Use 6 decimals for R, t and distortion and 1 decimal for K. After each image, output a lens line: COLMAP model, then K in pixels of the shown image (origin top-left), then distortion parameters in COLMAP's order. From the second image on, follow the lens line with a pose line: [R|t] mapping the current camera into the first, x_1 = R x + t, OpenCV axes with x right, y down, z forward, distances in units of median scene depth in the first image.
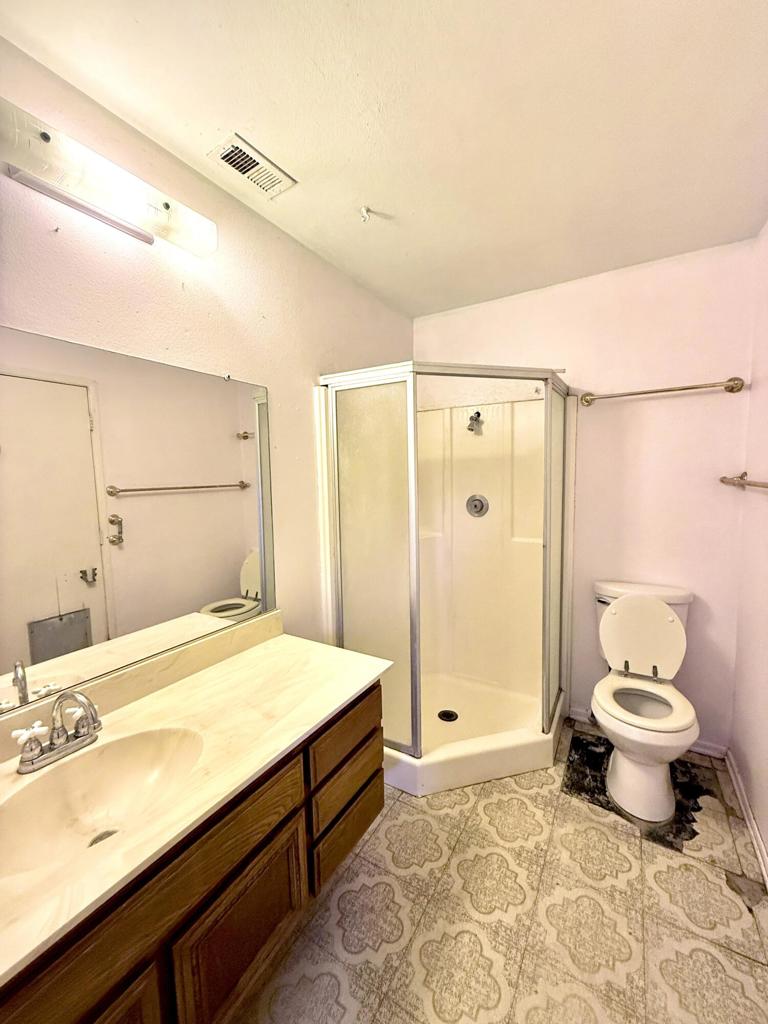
lens RADIAL K [[409.5, 0, 385.2], [0, 409.5, 509.7], [0, 0, 1]] dist [0.001210, 0.000265]
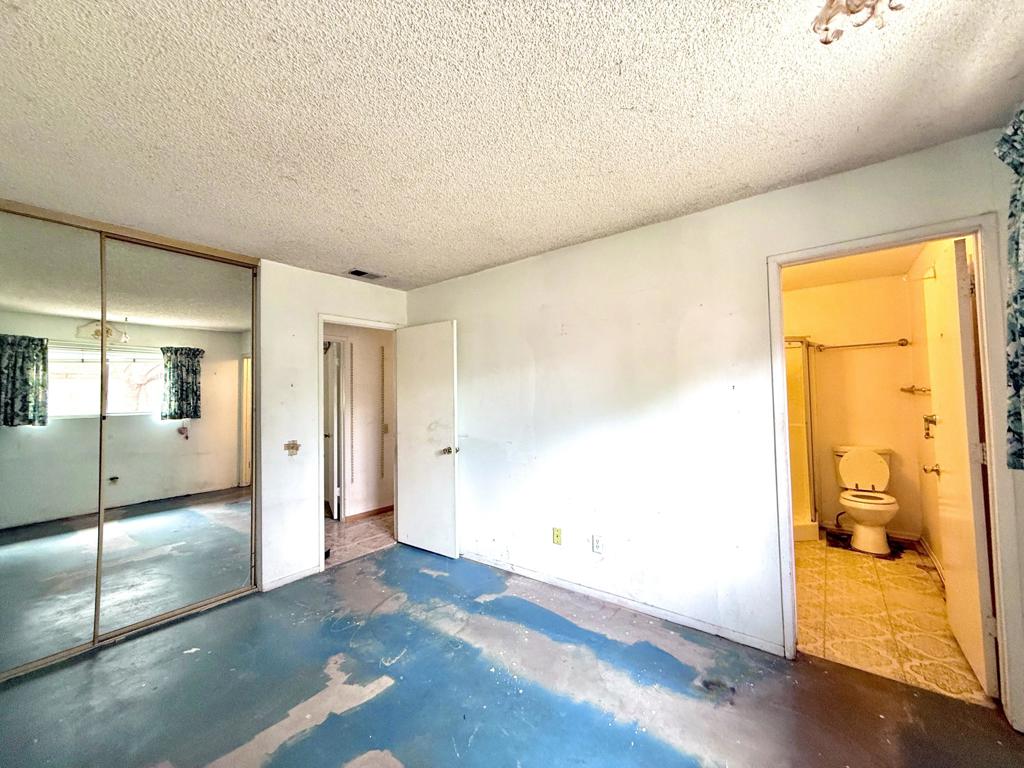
lens RADIAL K [[409.5, 0, 511.2], [0, 409.5, 379.3], [0, 0, 1]] dist [0.001210, 0.000265]
pose [[0.992191, -0.004971, -0.124631, -0.797003], [-0.010422, 0.992407, -0.122552, 0.138029], [0.124294, 0.122894, 0.984606, -1.185053]]
